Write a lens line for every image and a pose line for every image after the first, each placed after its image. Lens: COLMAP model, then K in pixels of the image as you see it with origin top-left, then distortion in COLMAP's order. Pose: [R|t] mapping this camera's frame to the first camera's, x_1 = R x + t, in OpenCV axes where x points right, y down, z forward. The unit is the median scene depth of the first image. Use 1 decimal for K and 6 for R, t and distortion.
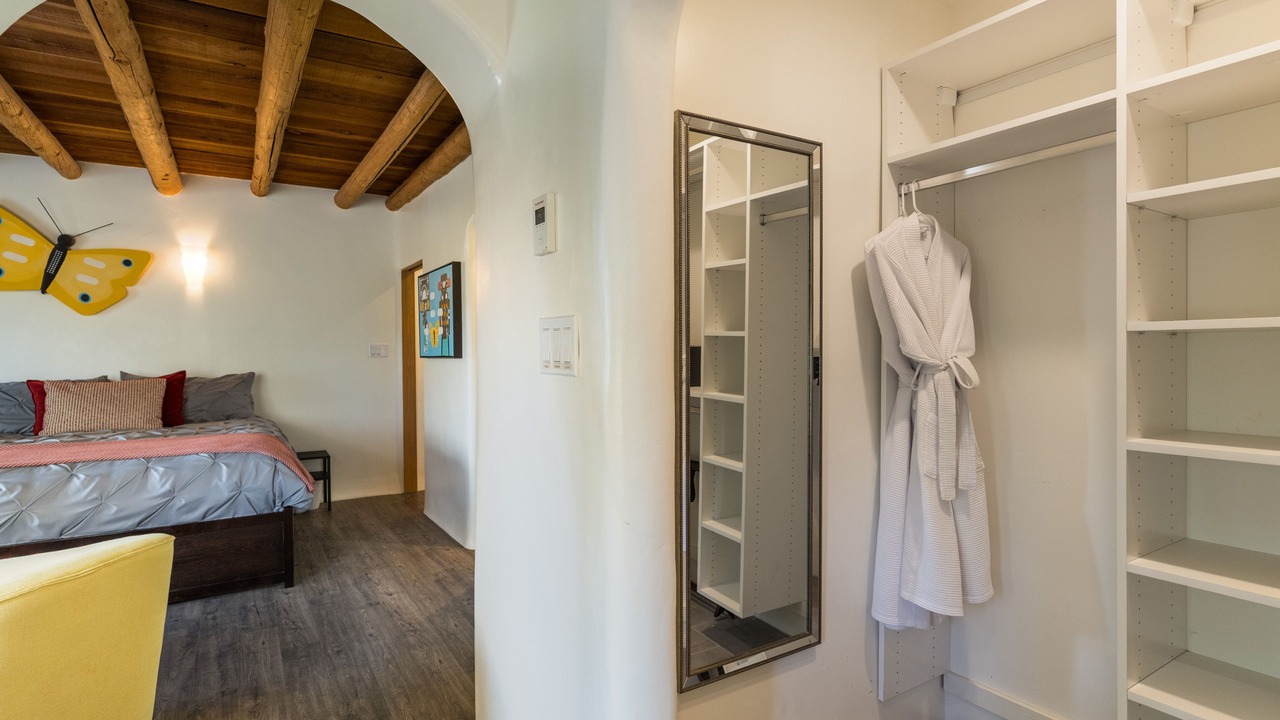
lens RADIAL K [[667.9, 0, 651.9], [0, 667.9, 359.2], [0, 0, 1]] dist [0.002348, 0.001791]
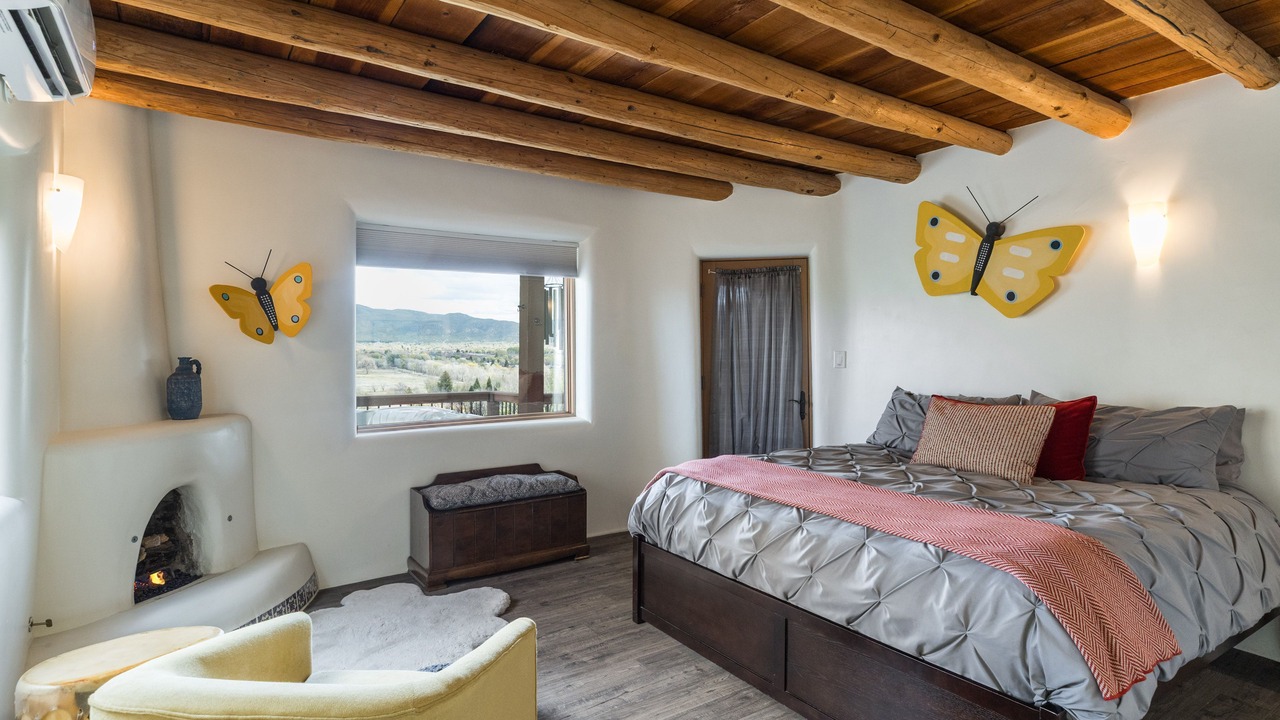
lens RADIAL K [[667.9, 0, 630.4], [0, 667.9, 346.5], [0, 0, 1]] dist [0.002348, 0.001791]
pose [[0.029796, 0.001508, -0.999555, -0.057081], [-0.013218, 0.999912, 0.001114, -0.026547], [0.999469, 0.013179, 0.029814, 0.529834]]
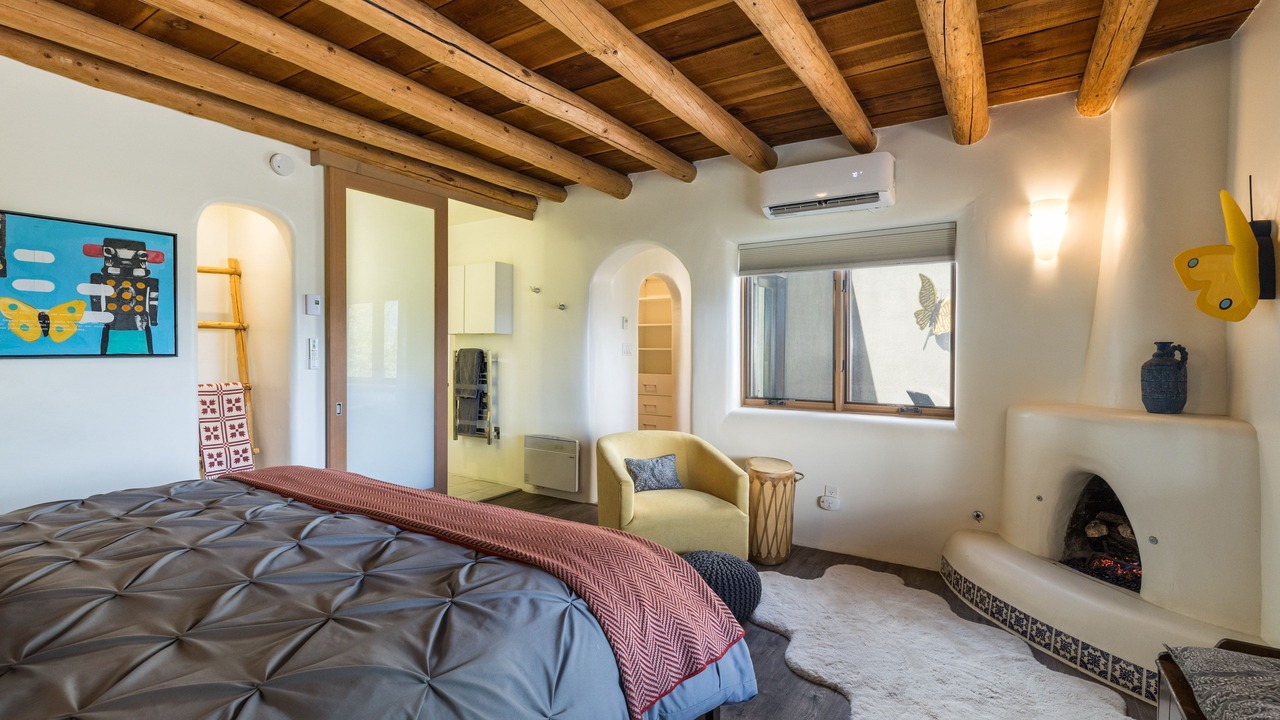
lens RADIAL K [[574.6, 0, 637.5], [0, 574.6, 357.4], [0, 0, 1]] dist [0.009921, -0.000562]
pose [[-0.429430, -0.011699, 0.903024, -1.052685], [0.010359, 0.999786, 0.017879, -0.008473], [-0.903041, 0.017032, -0.429218, 0.744122]]
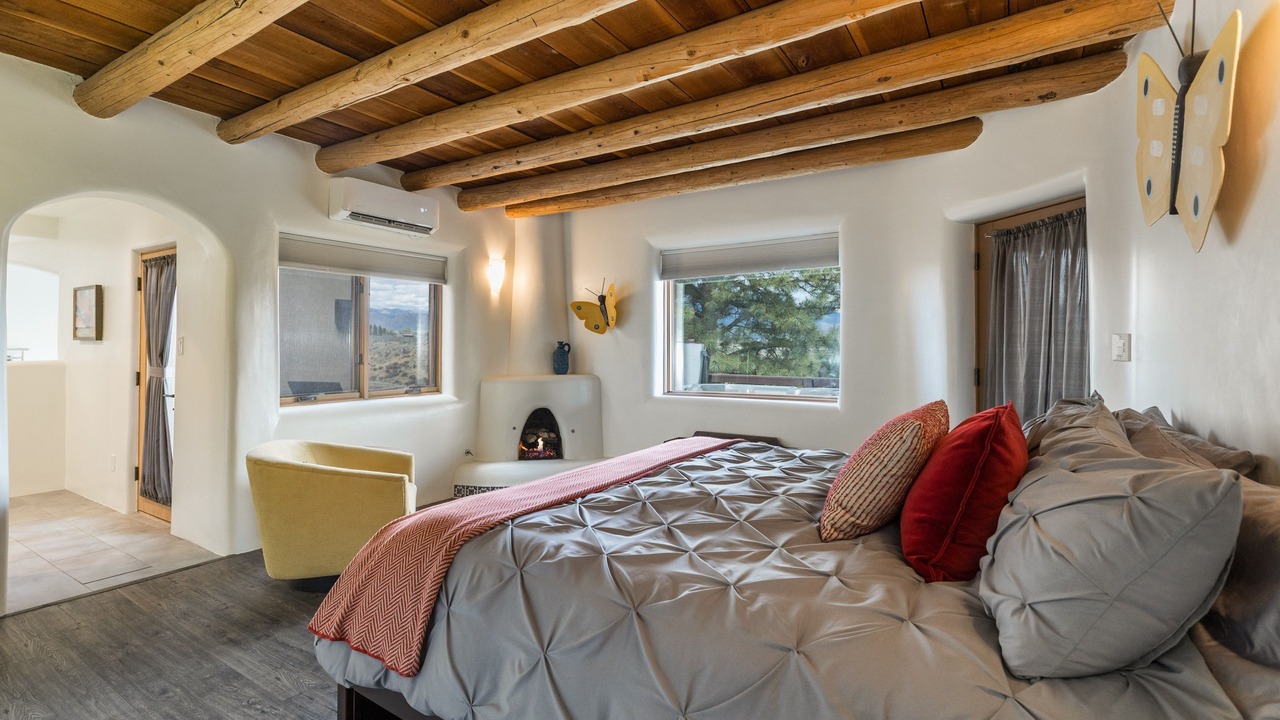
lens RADIAL K [[574.6, 0, 641.3], [0, 574.6, 351.8], [0, 0, 1]] dist [0.009921, -0.000562]
pose [[-0.904326, 0.006010, -0.426799, -0.435079], [-0.005013, 0.999682, 0.024700, -0.016820], [0.426812, 0.024476, -0.904009, 1.187142]]
